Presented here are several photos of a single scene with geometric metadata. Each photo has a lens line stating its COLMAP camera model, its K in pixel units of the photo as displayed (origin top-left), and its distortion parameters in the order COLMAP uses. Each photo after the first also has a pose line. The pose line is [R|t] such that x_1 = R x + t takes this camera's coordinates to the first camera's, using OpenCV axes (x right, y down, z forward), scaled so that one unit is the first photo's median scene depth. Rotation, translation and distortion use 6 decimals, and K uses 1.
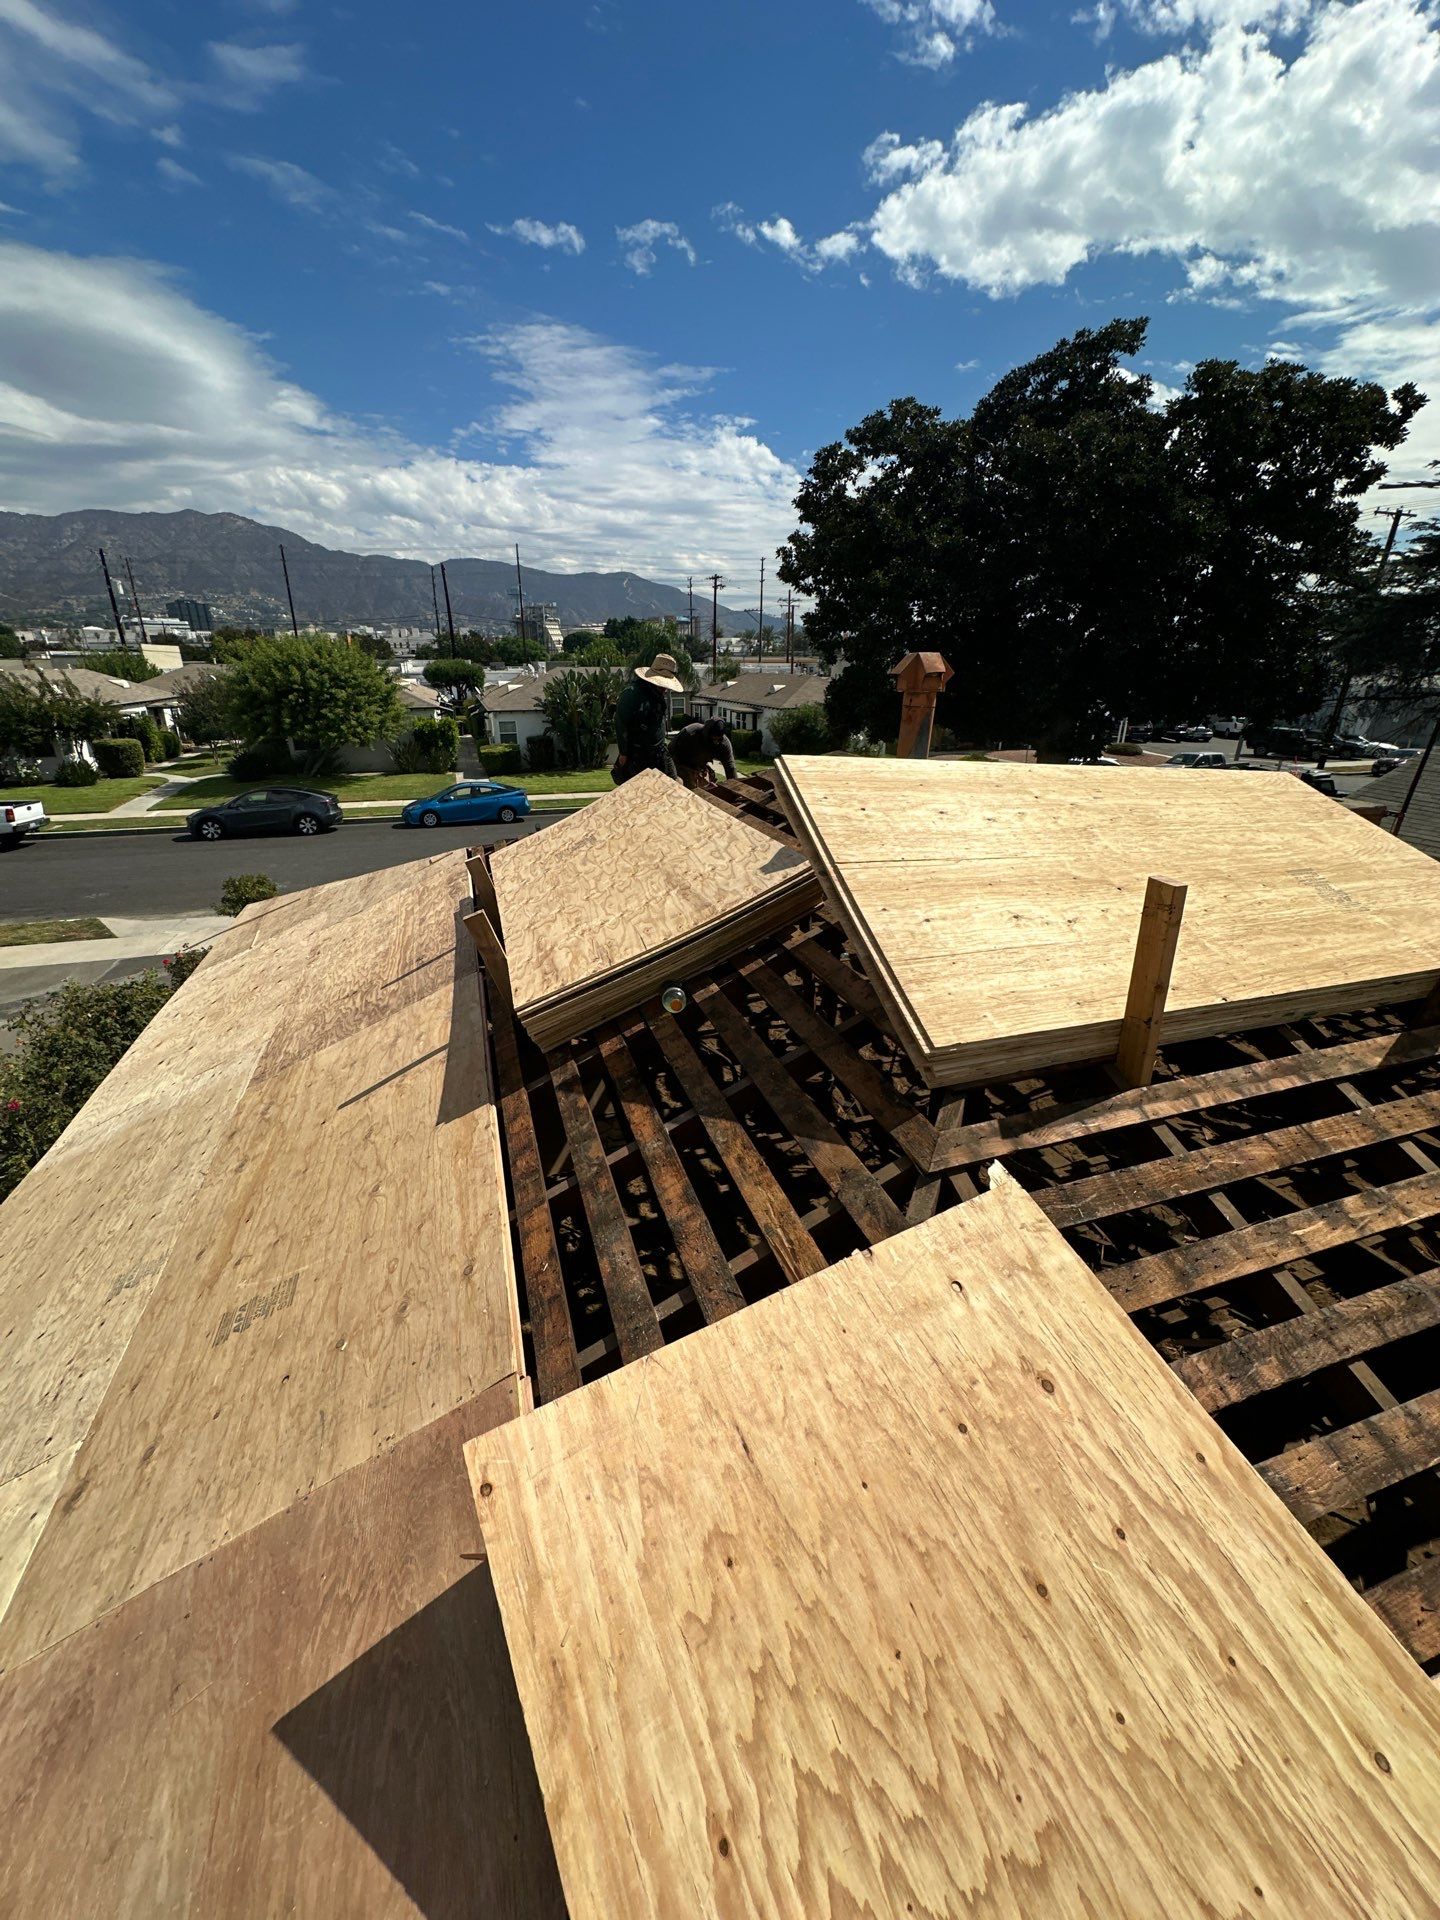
lens RADIAL K [[763.6, 0, 724.6], [0, 763.6, 969.0], [0, 0, 1]] dist [-0.009557, 0.000110]
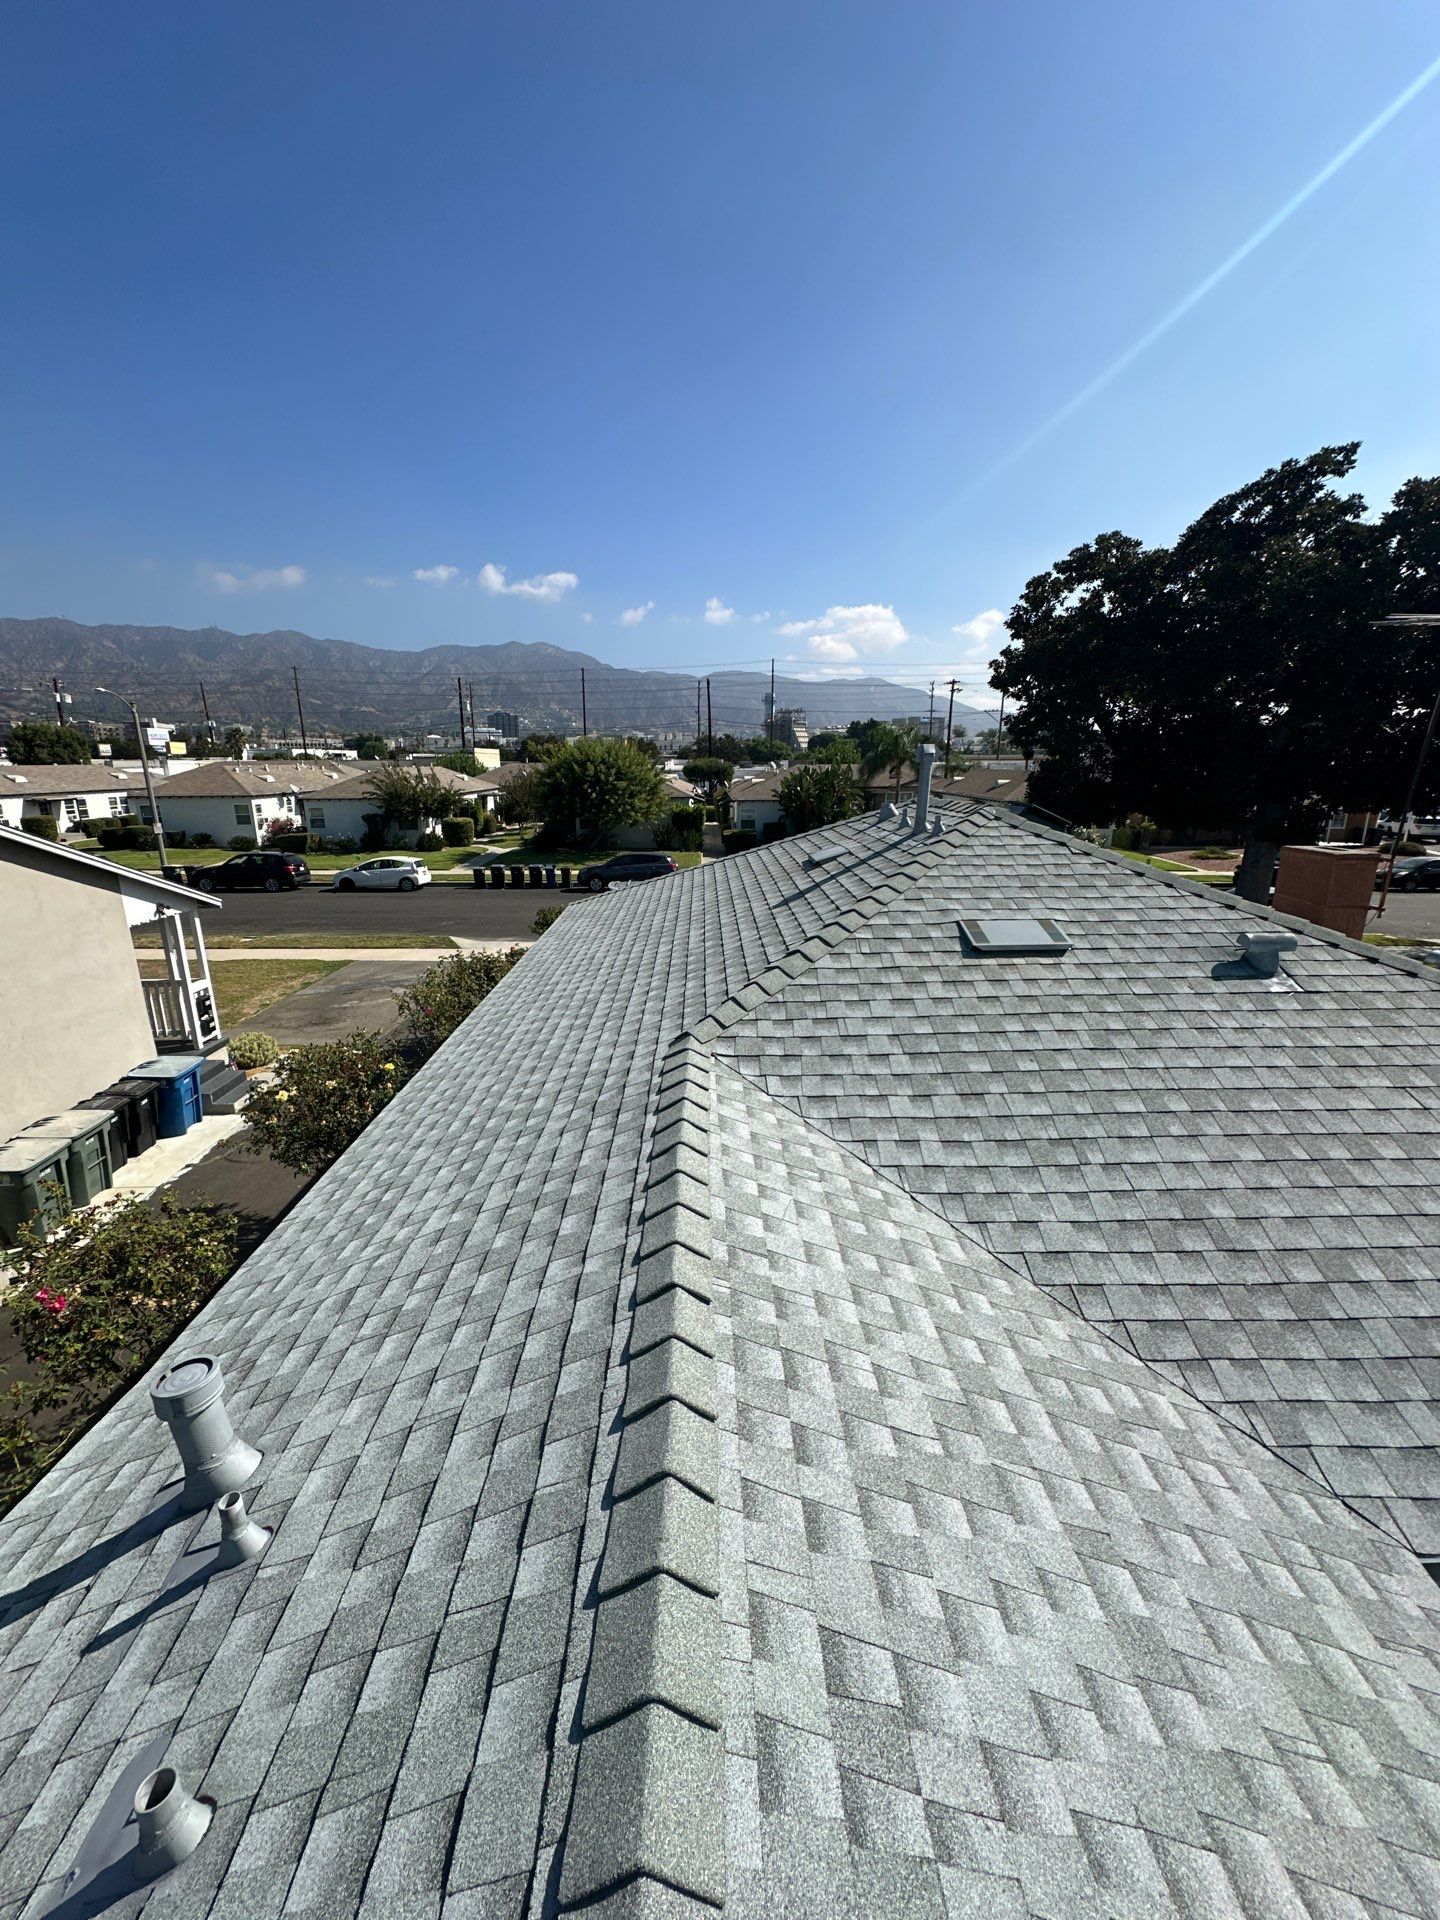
lens RADIAL K [[762.8, 0, 720.0], [0, 762.8, 960.0], [0, 0, 1]] dist [-0.004204, 0.000450]
pose [[0.954146, 0.067770, -0.291570, 0.033075], [-0.104157, 0.988333, -0.111128, 0.041923], [0.280637, 0.136402, 0.950072, -0.097559]]
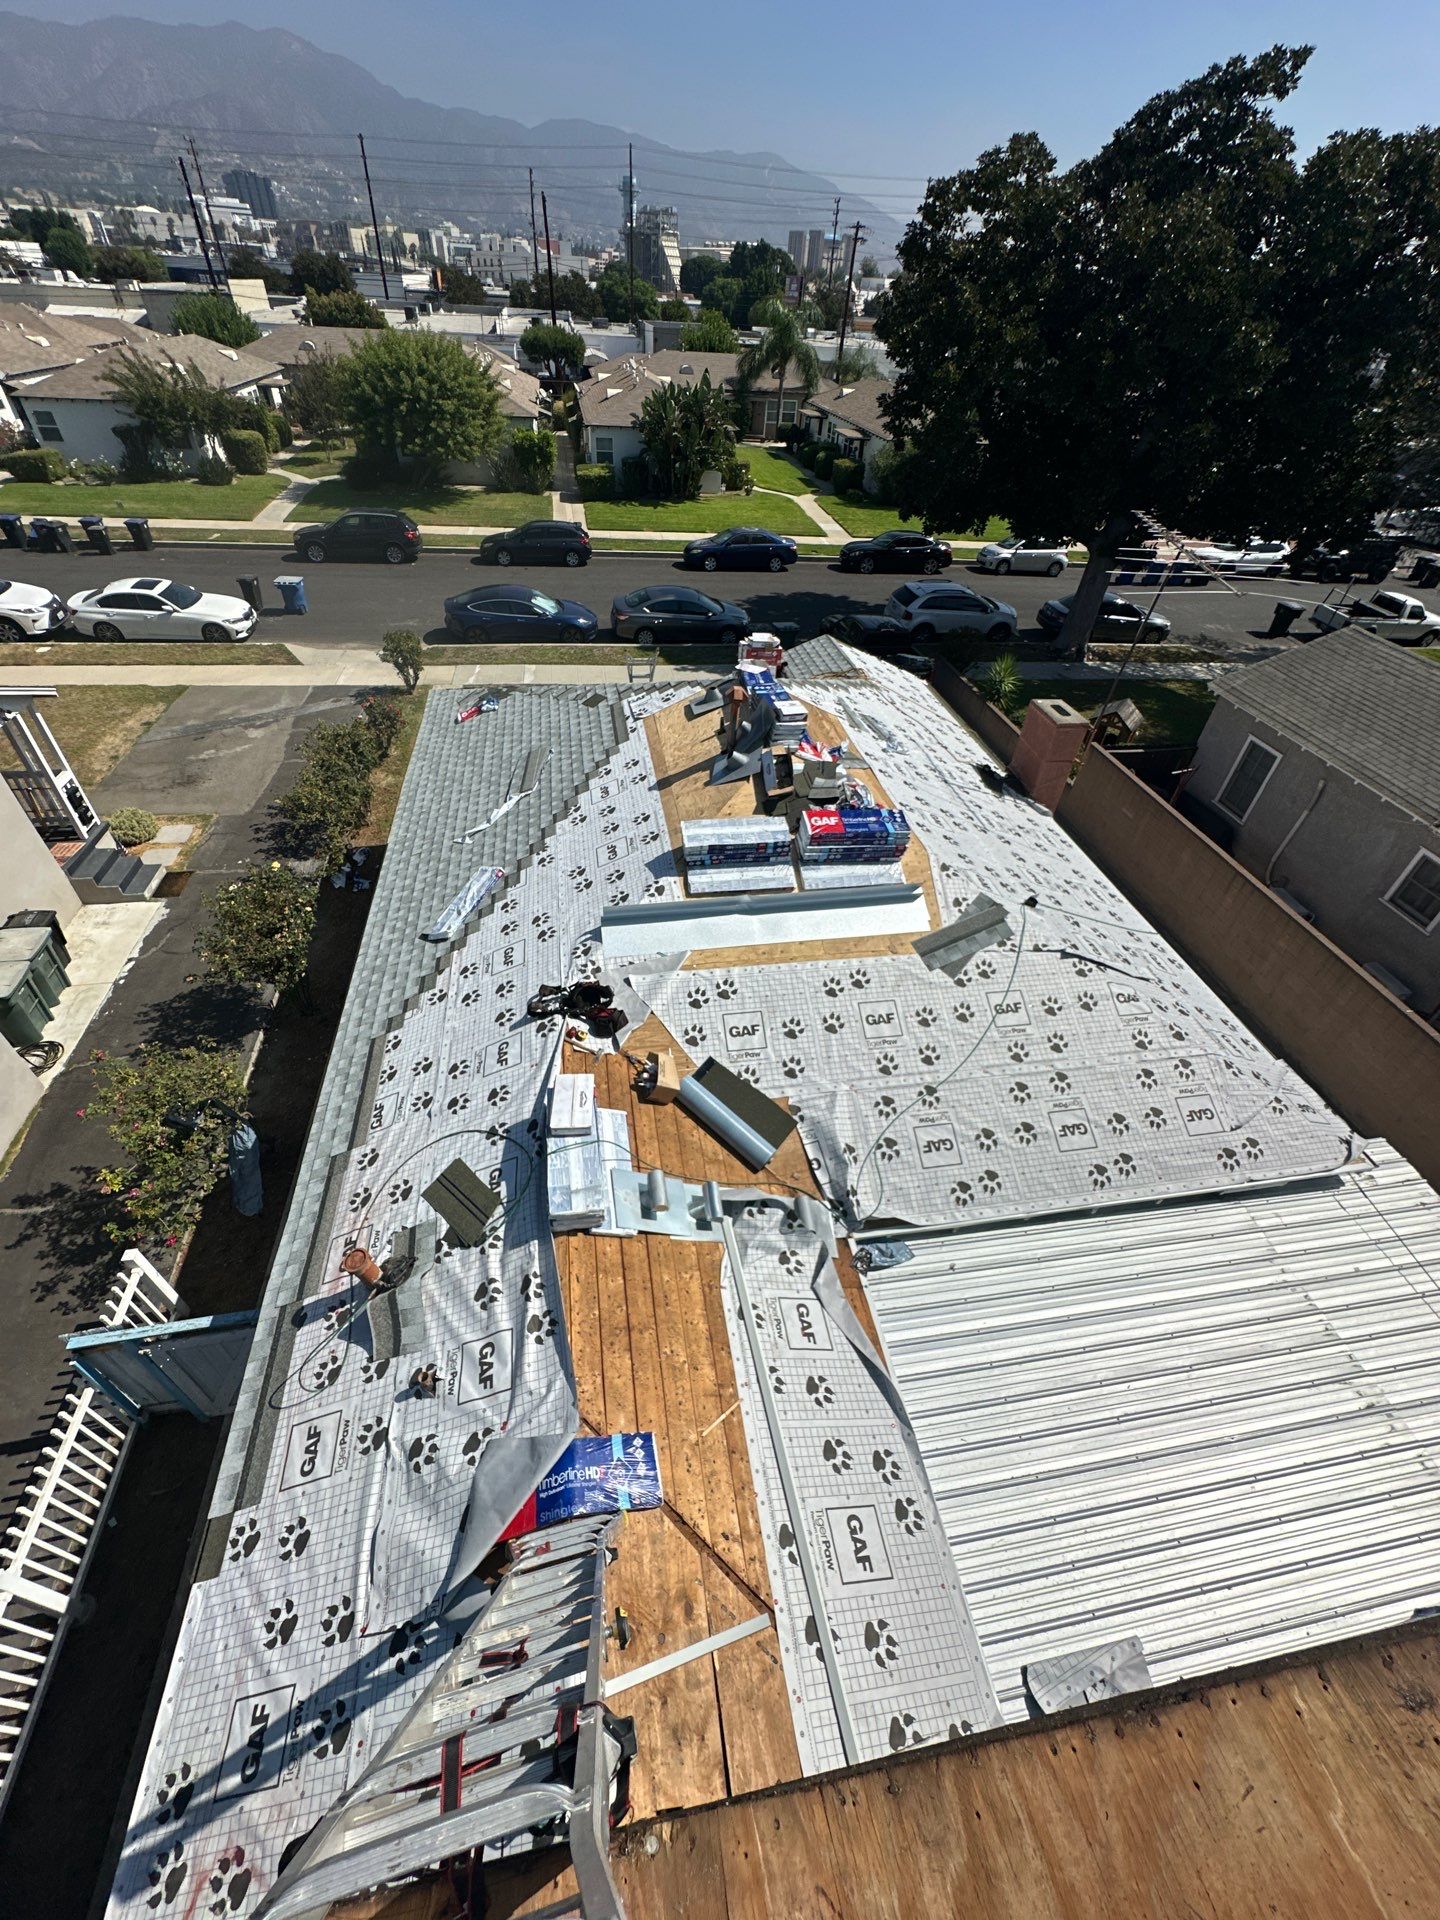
lens RADIAL K [[762.8, 0, 720.0], [0, 762.8, 960.0], [0, 0, 1]] dist [-0.004204, 0.000450]
pose [[0.986827, 0.138875, -0.082982, 0.048810], [-0.104178, 0.937936, 0.330792, -0.035437], [0.123771, -0.317789, 0.940048, -0.157677]]
